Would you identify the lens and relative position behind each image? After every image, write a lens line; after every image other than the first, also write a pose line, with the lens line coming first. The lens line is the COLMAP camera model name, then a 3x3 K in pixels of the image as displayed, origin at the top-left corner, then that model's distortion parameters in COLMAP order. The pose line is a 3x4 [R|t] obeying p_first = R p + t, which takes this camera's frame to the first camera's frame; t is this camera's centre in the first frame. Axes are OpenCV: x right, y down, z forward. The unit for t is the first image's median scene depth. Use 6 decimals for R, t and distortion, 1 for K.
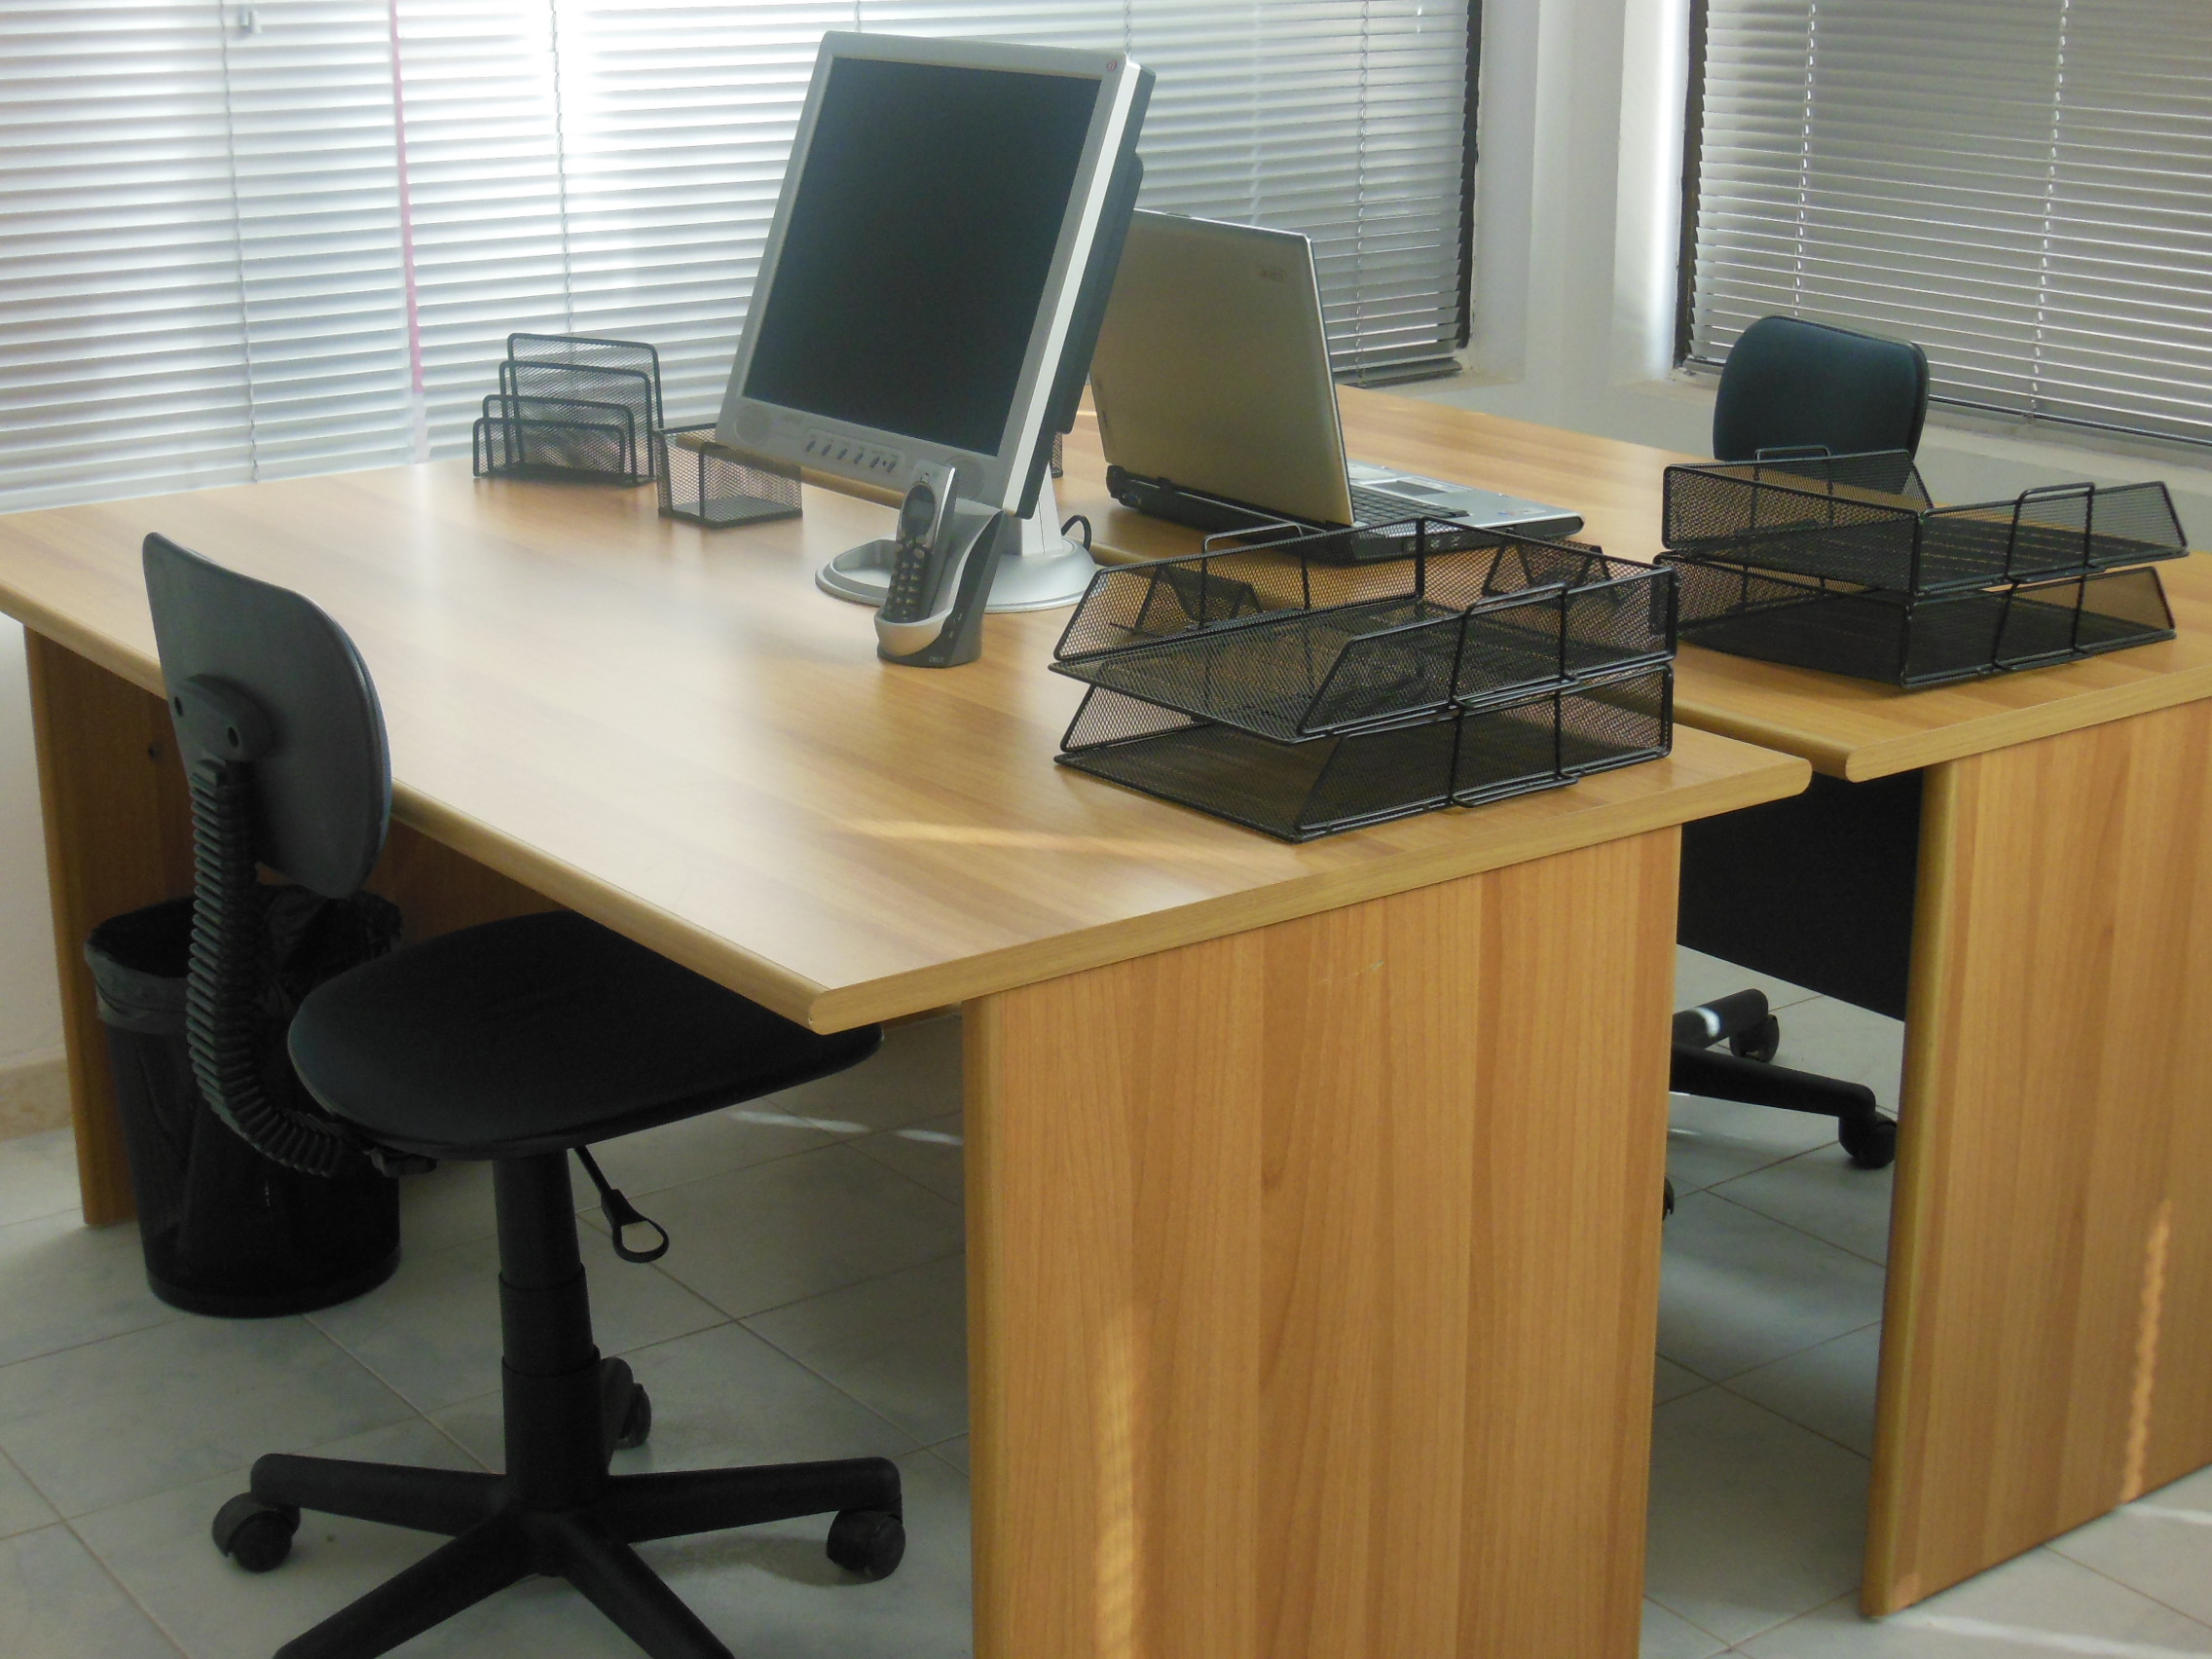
lens RADIAL K [[3255.6, 0, 1106.0], [0, 3255.6, 829.5], [0, 0, 1]] dist [0.017810, -0.106465]
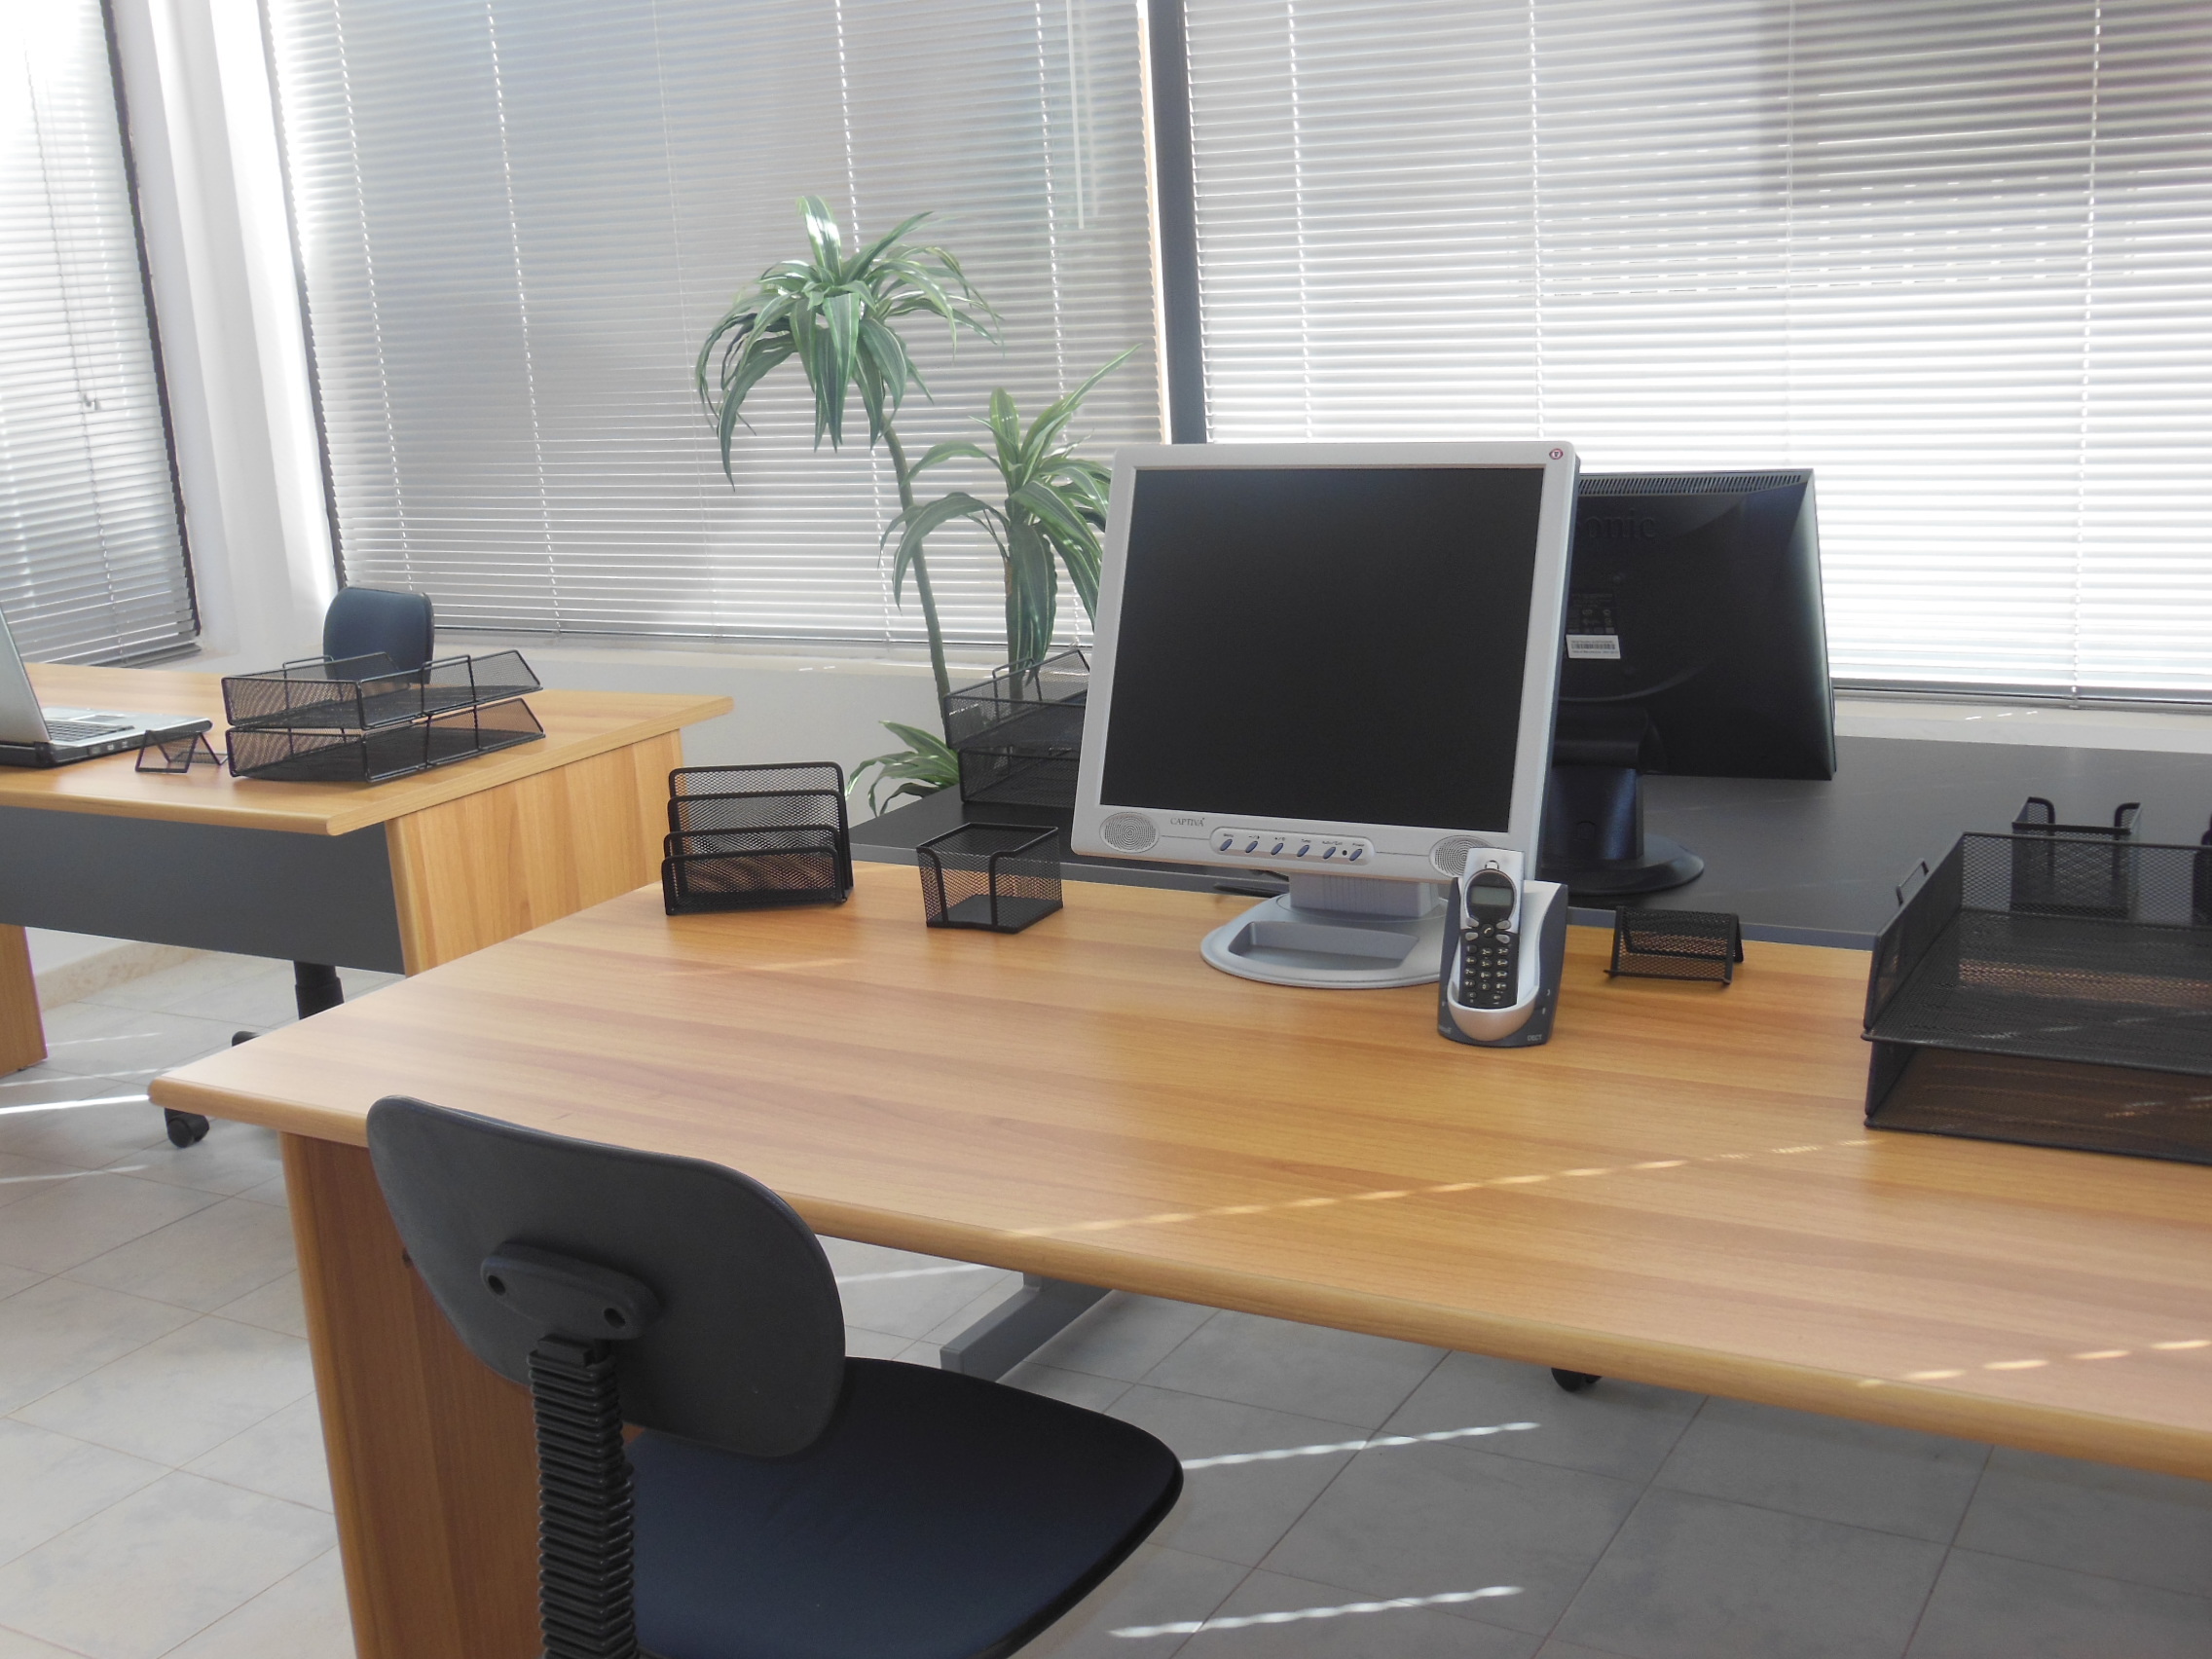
lens RADIAL K [[2466.9, 0, 1106.0], [0, 2466.9, 829.5], [0, 0, 1]] dist [-0.046473, 0.024775]
pose [[0.913652, -0.150110, 0.377767, 0.096073], [0.173830, 0.984340, -0.029279, 0.081928], [-0.367456, 0.092418, 0.925438, -0.336016]]
